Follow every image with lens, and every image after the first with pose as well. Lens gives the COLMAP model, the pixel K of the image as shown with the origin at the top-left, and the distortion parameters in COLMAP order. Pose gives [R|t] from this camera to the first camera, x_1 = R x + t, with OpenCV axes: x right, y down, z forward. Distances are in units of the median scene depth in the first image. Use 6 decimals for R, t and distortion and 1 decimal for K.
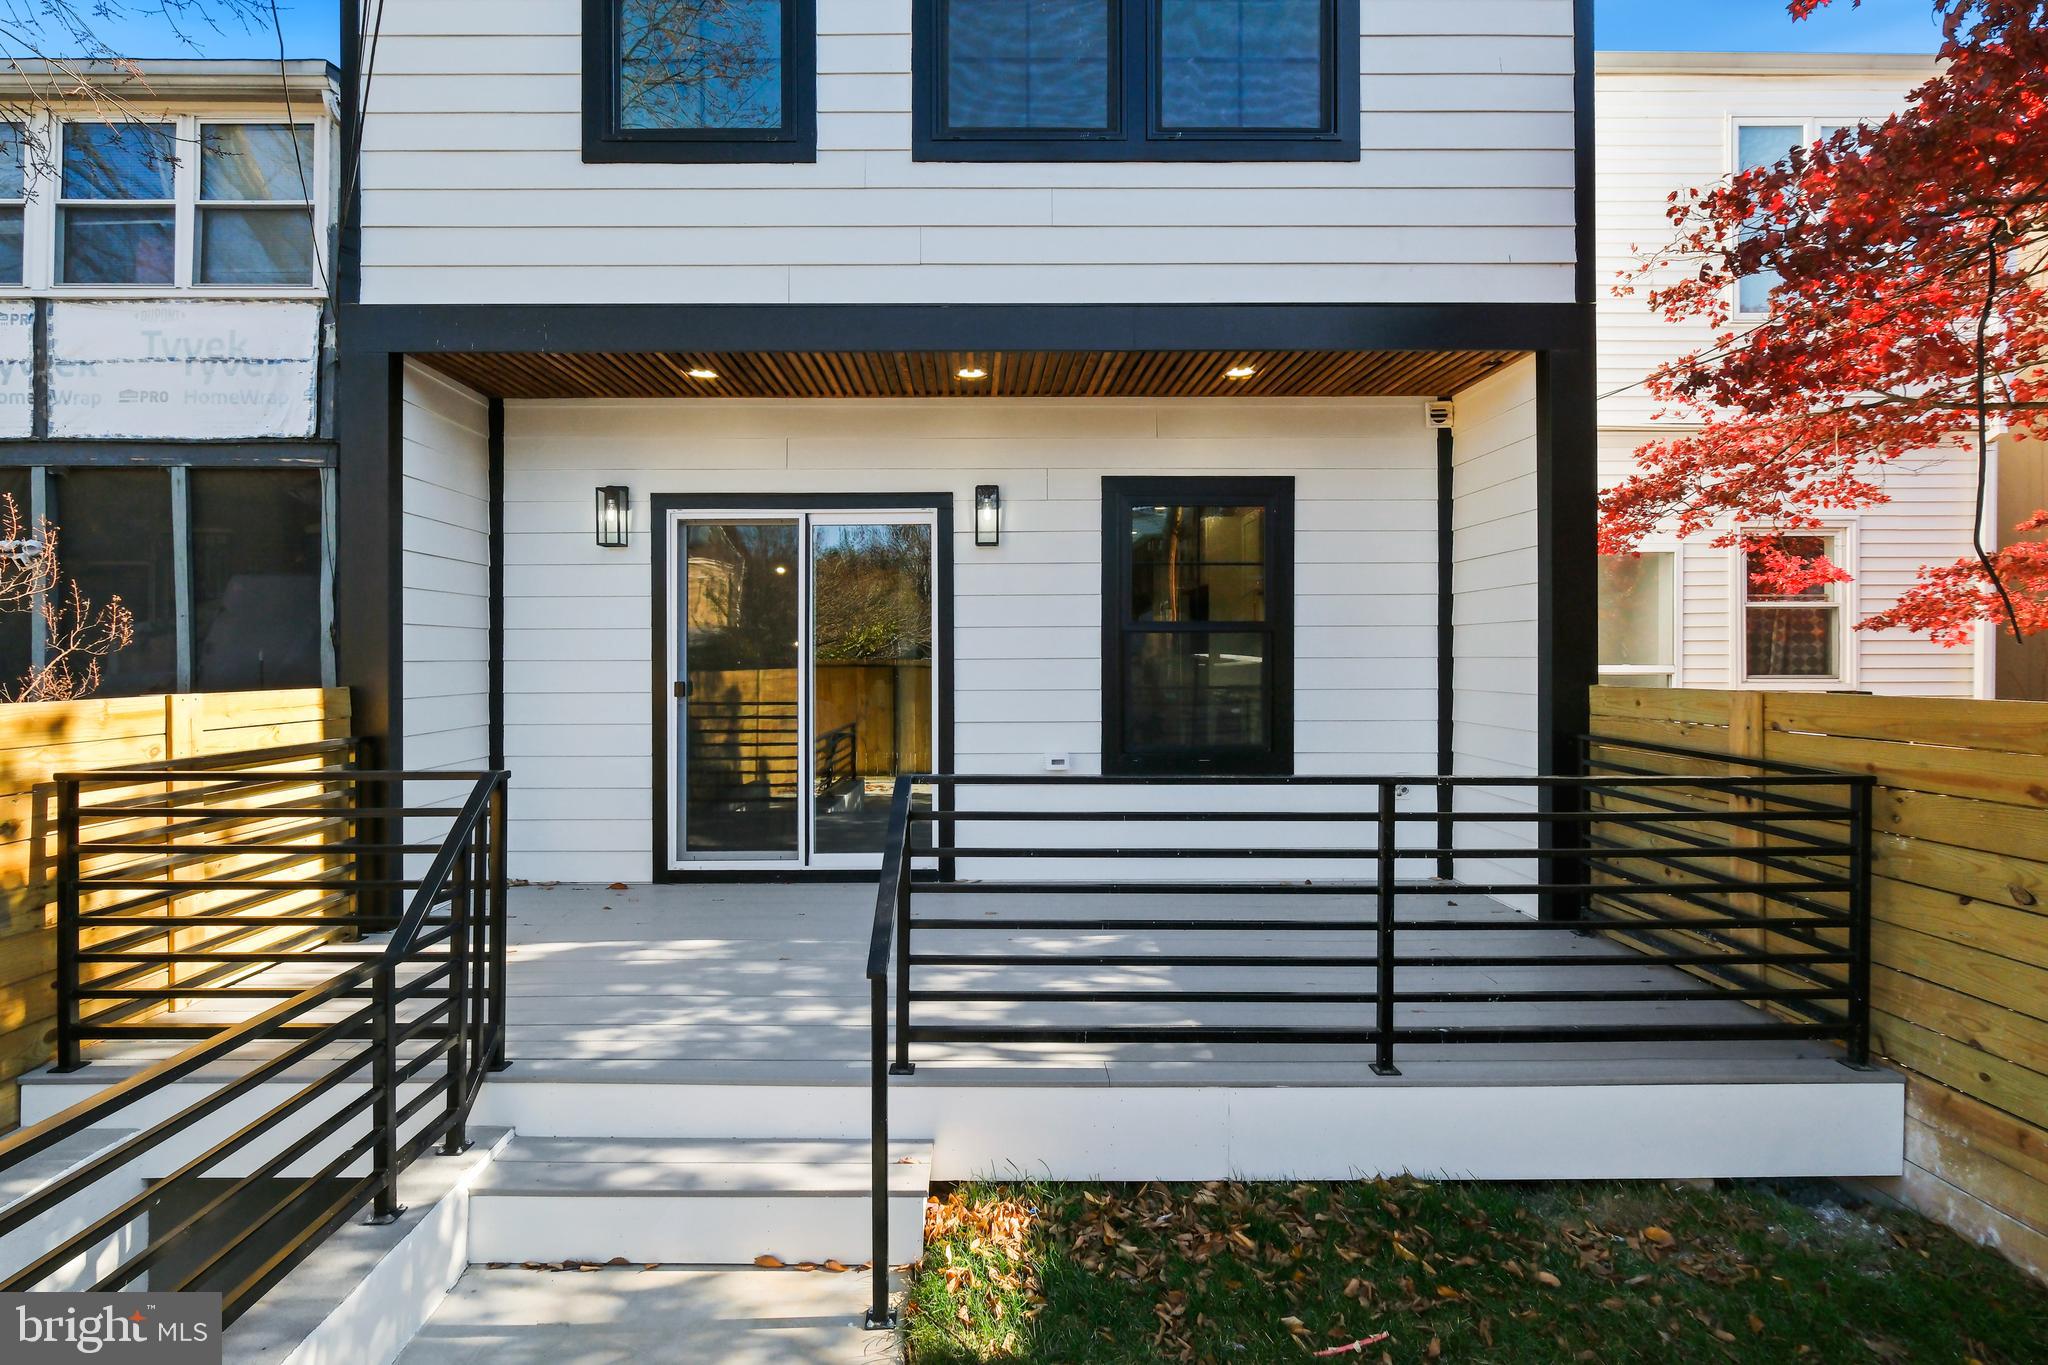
lens RADIAL K [[901.2, 0, 1015.4], [0, 901.2, 664.5], [0, 0, 1]] dist [-0.001057, 0.000782]
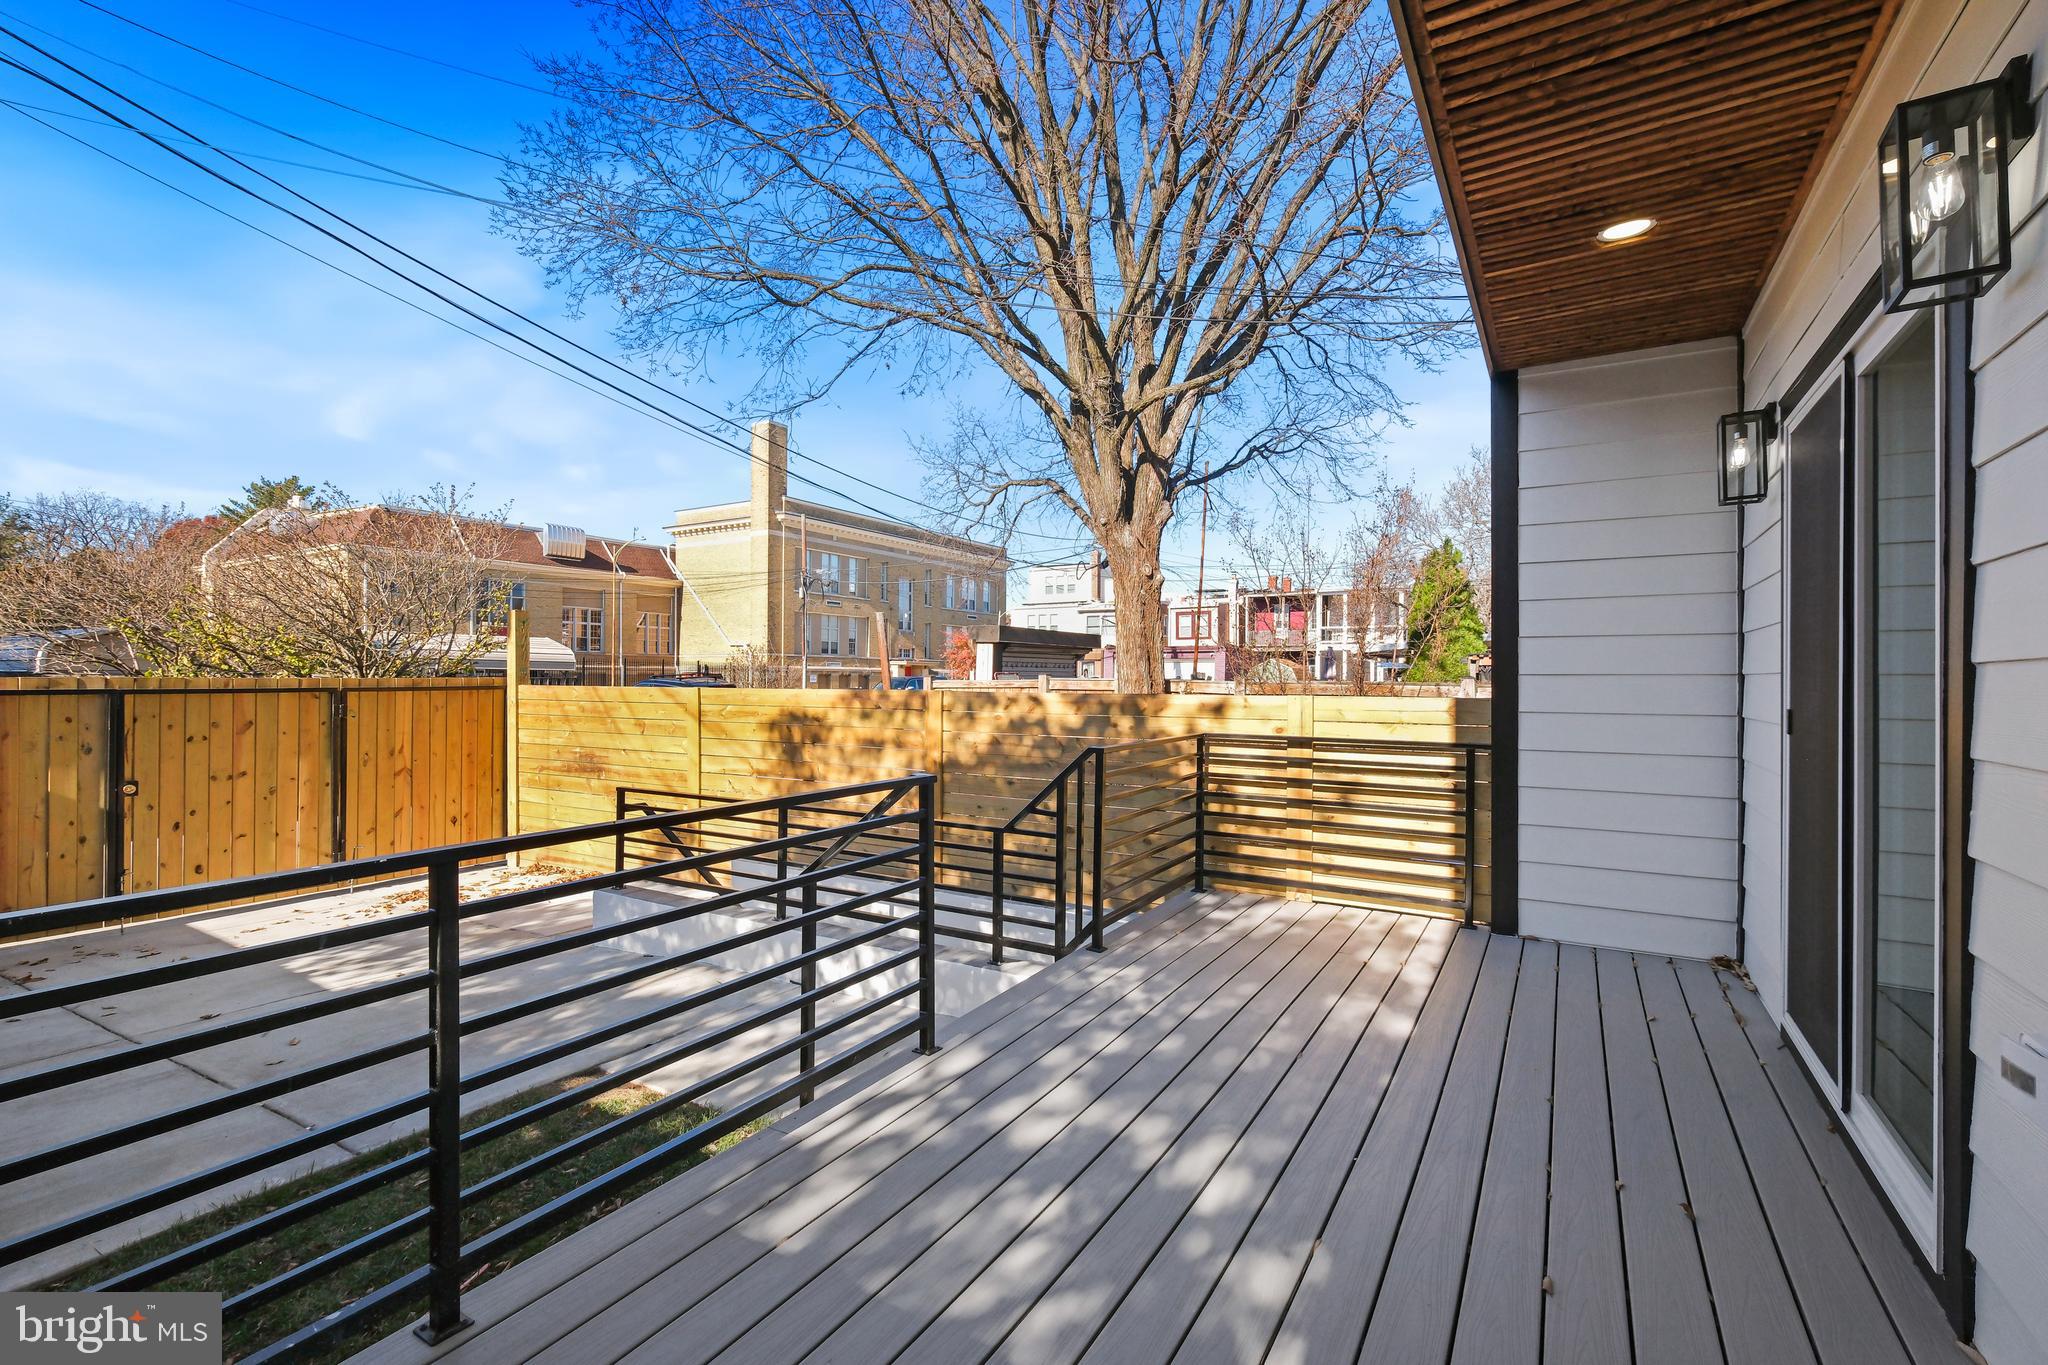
lens RADIAL K [[901.2, 0, 1021.6], [0, 901.2, 676.7], [0, 0, 1]] dist [-0.001057, 0.000782]
pose [[-0.528058, 0.000365, -0.849208, 0.639235], [-0.001549, 0.999998, 0.001392, -0.000808], [0.849207, 0.002050, -0.528056, 1.446458]]
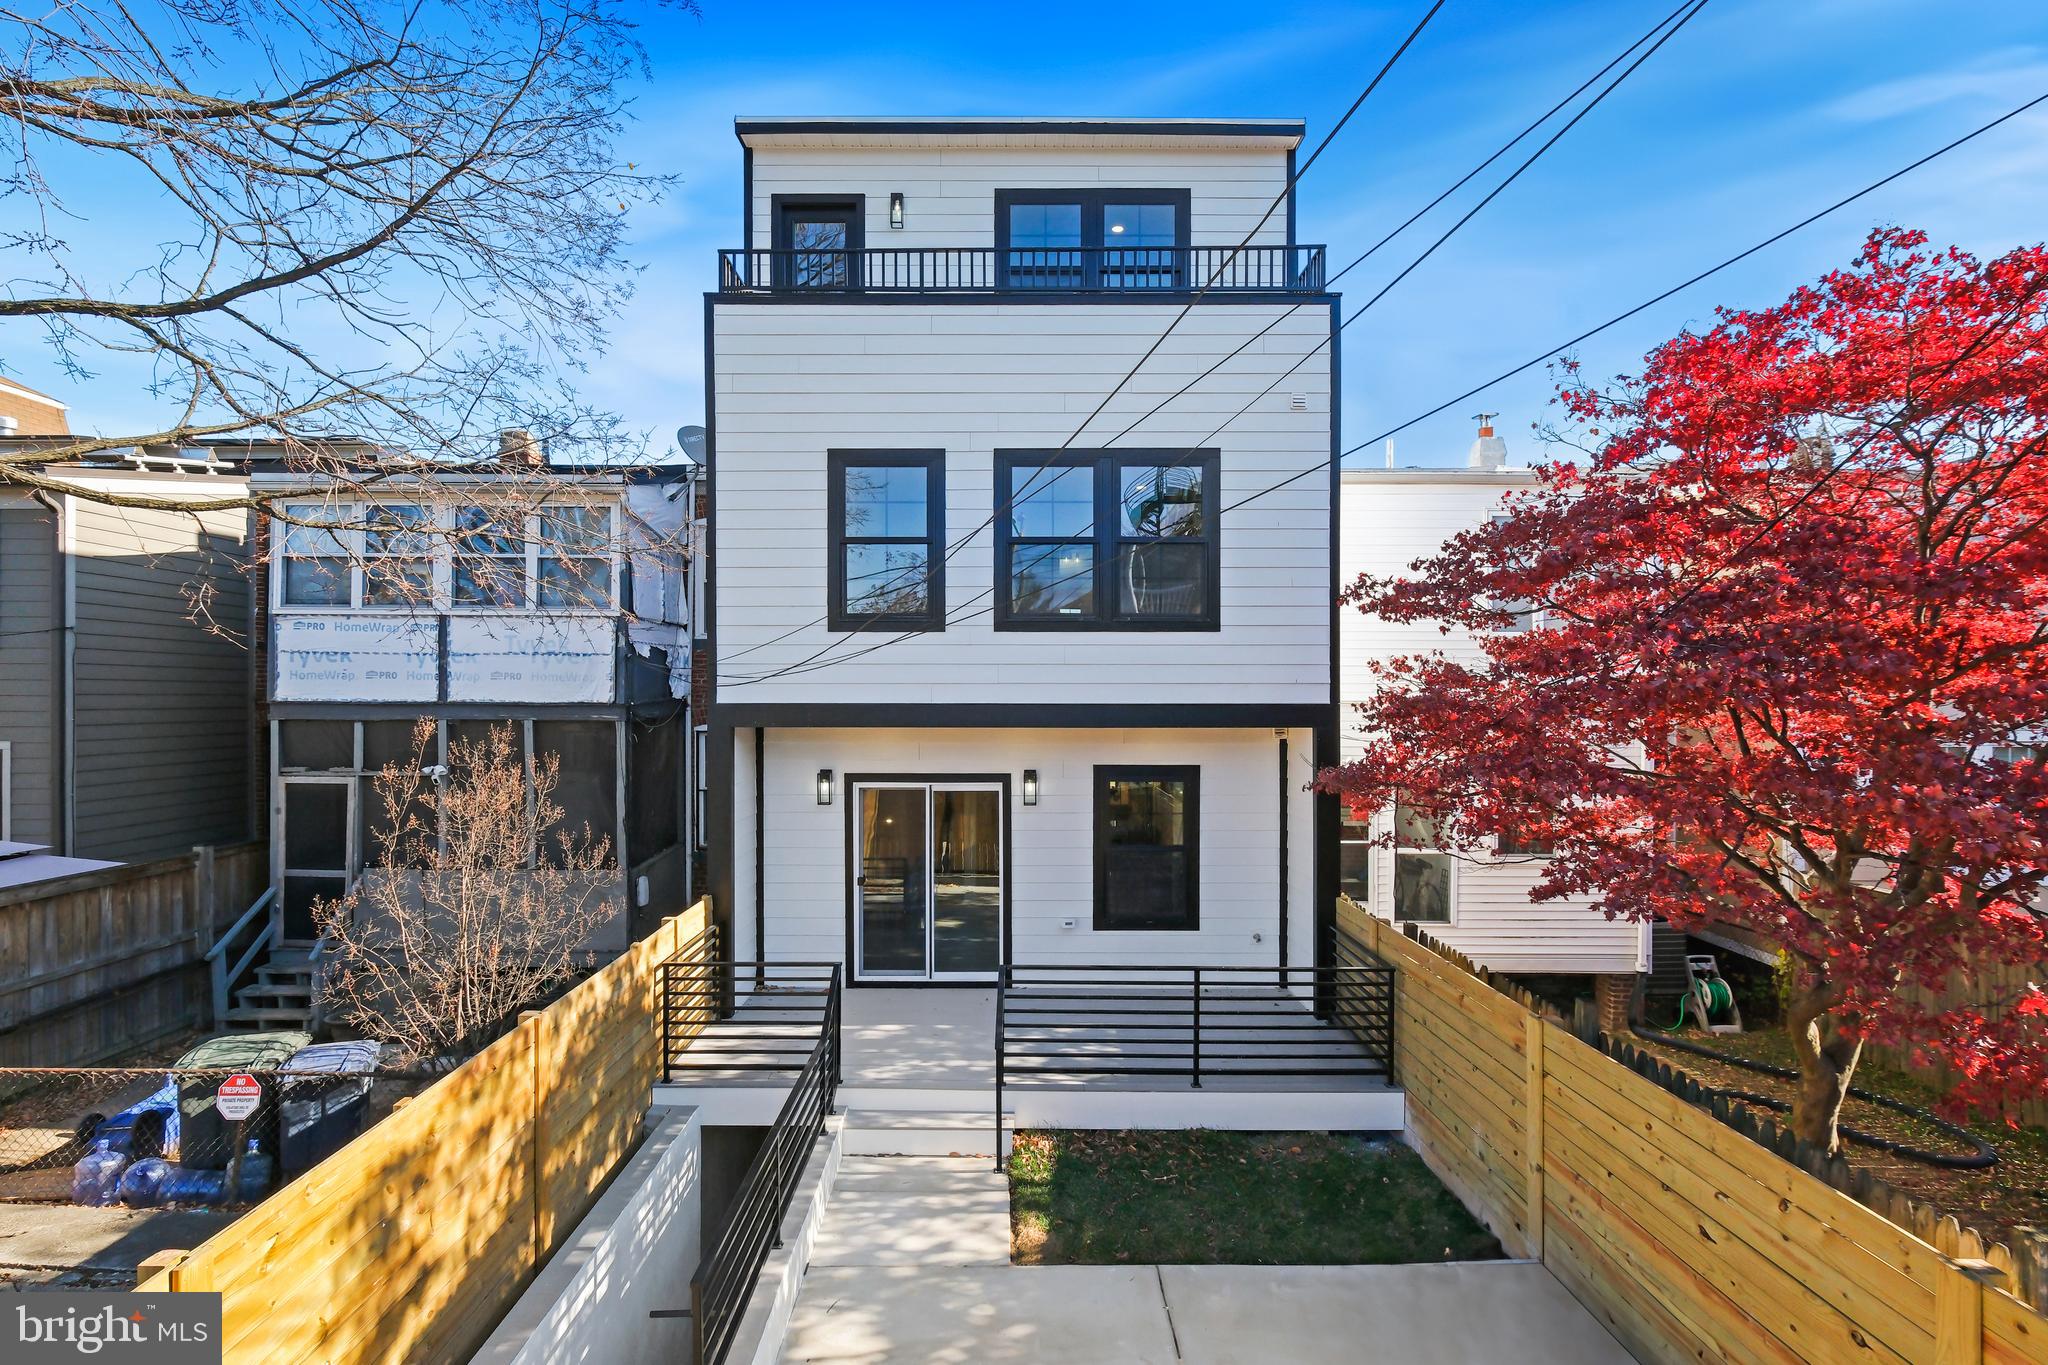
lens RADIAL K [[901.2, 0, 1031.8], [0, 901.2, 701.6], [0, 0, 1]] dist [-0.001057, 0.000782]
pose [[0.999948, 0.000458, -0.010162, -0.014831], [-0.000532, 0.999973, -0.007348, -0.507250], [0.010159, 0.007353, 0.999921, -1.284834]]
